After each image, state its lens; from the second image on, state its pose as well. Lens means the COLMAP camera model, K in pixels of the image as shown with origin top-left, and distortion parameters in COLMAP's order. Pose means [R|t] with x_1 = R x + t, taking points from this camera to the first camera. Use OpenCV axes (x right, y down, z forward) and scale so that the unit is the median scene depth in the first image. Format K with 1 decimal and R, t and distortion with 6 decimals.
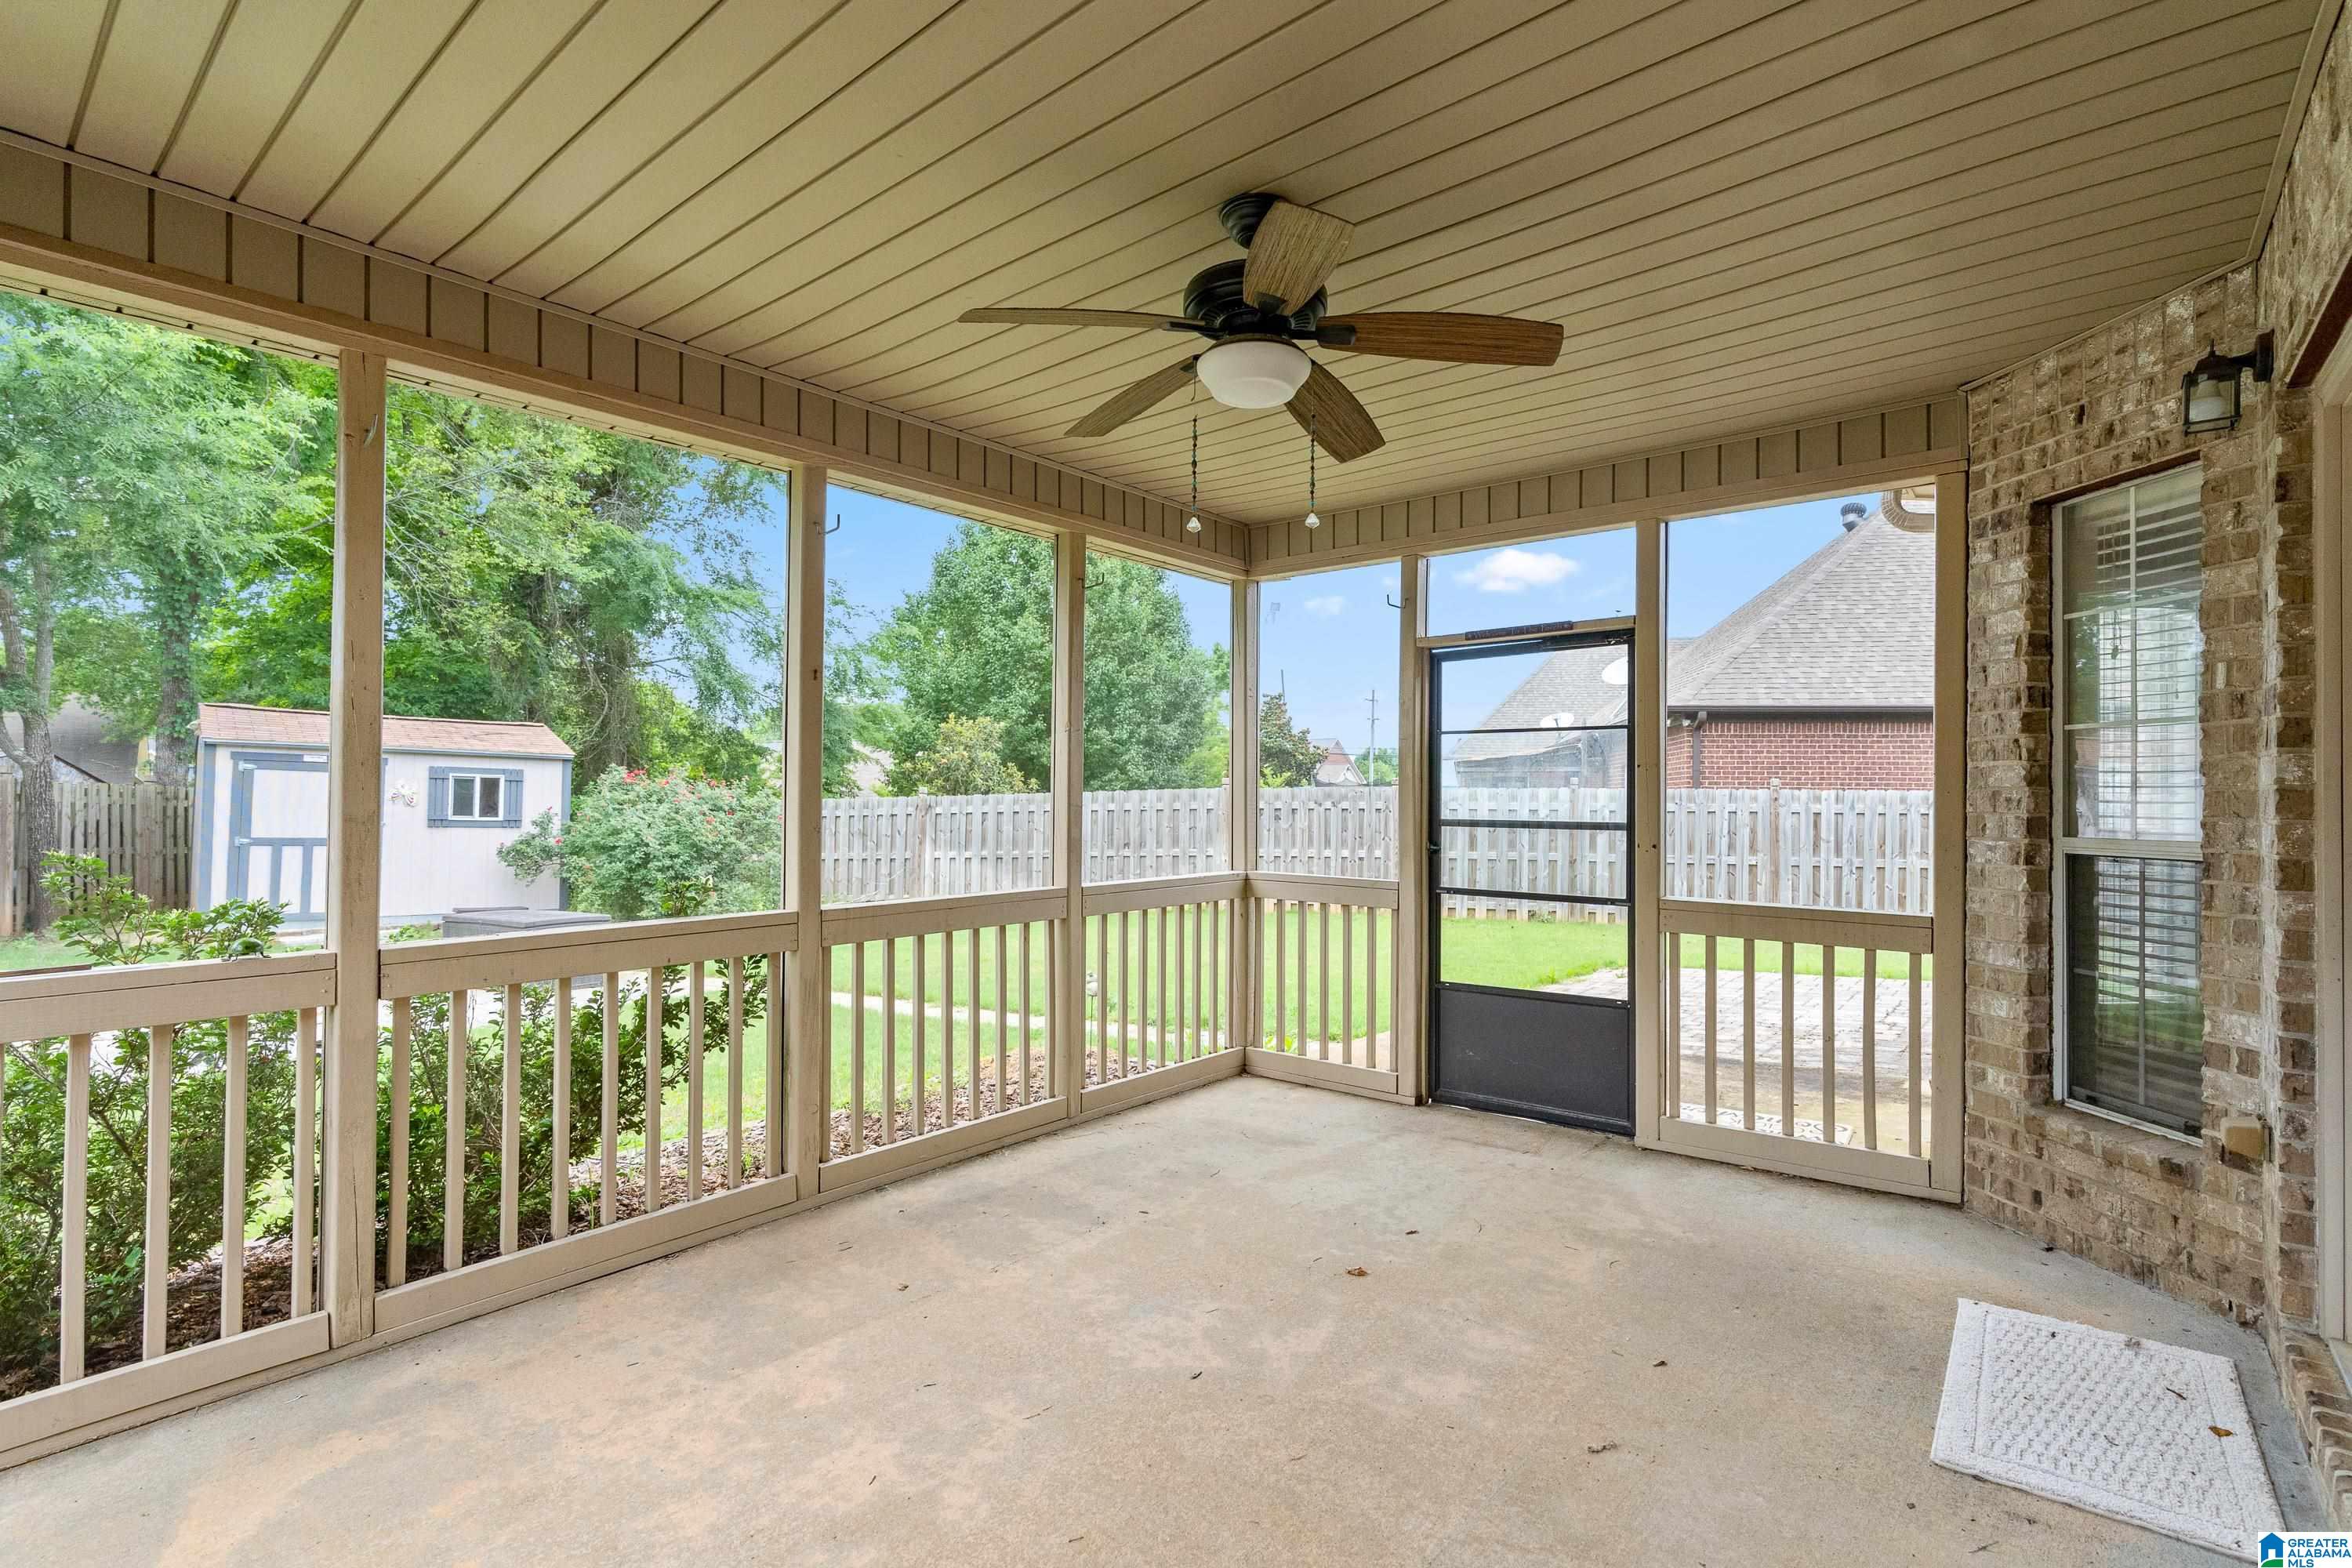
lens RADIAL K [[1087.3, 0, 1177.8], [0, 1087.3, 785.6], [0, 0, 1]] dist [-0.000203, 0.000171]
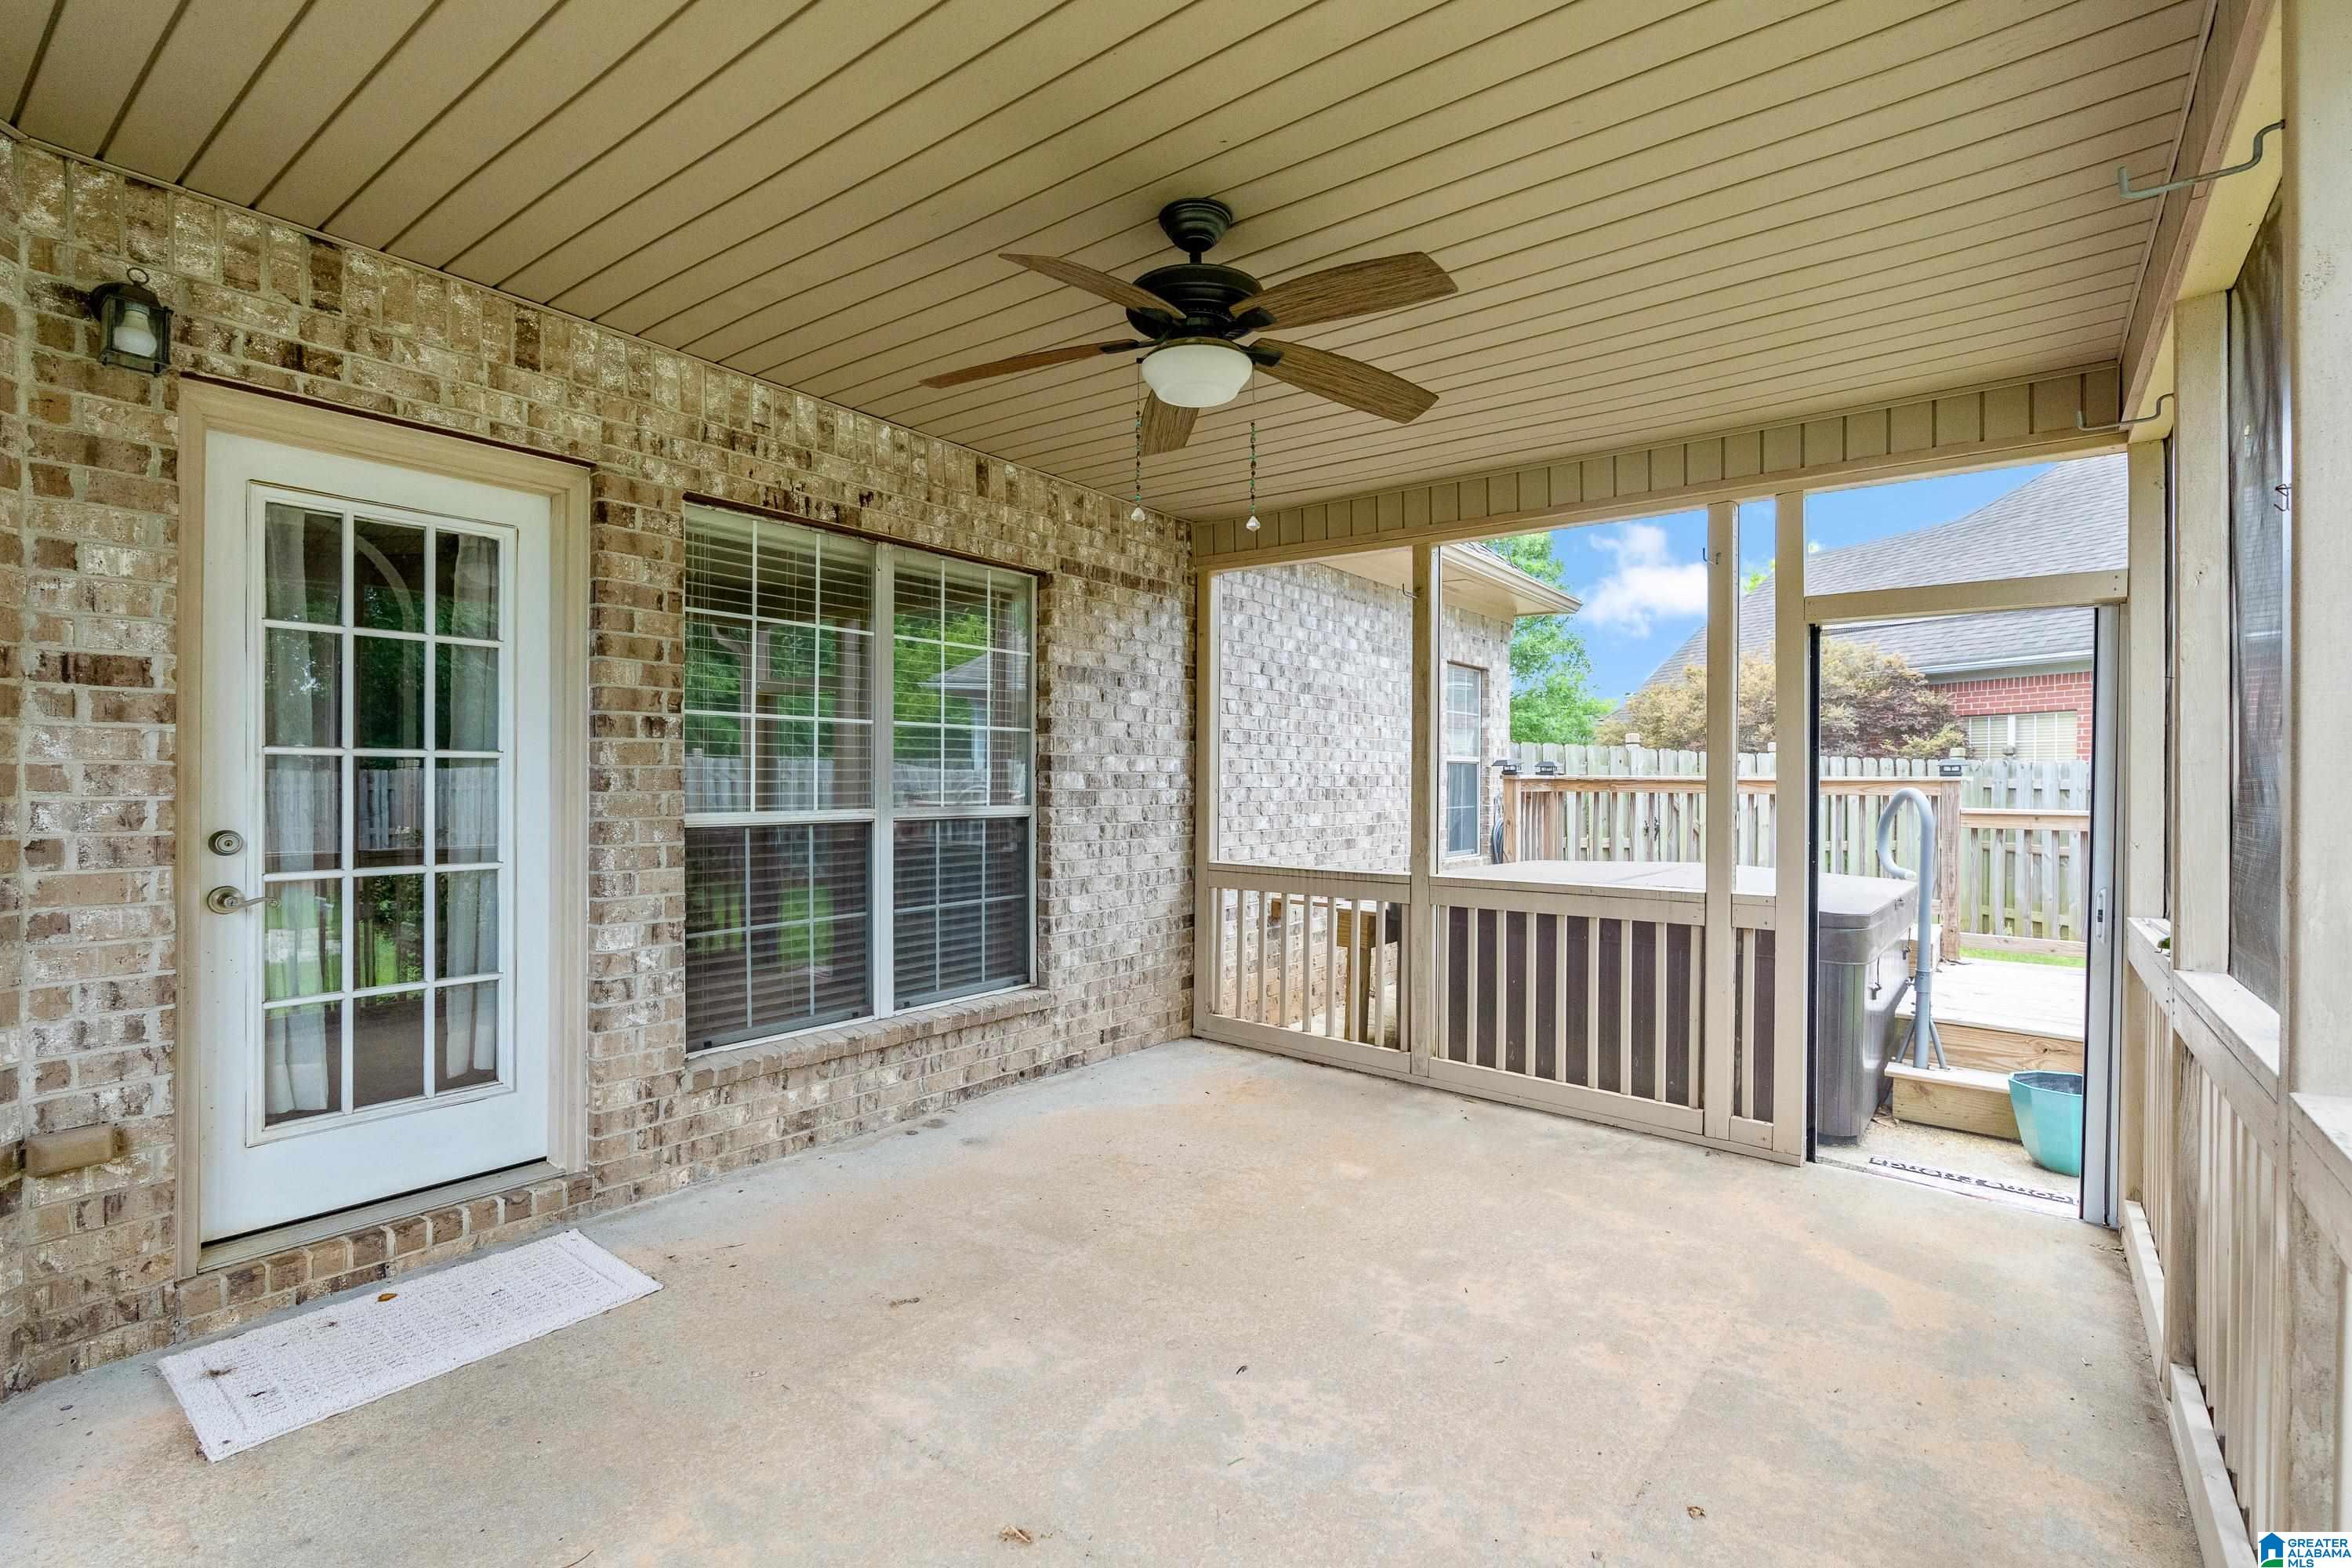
lens RADIAL K [[1087.3, 0, 1176.0], [0, 1087.3, 782.6], [0, 0, 1]] dist [-0.000203, 0.000171]
pose [[-0.998801, -0.014817, -0.046654, 0.133340], [-0.014466, 0.999864, -0.007870, 0.018706], [0.046764, -0.007186, -0.998880, 2.033109]]
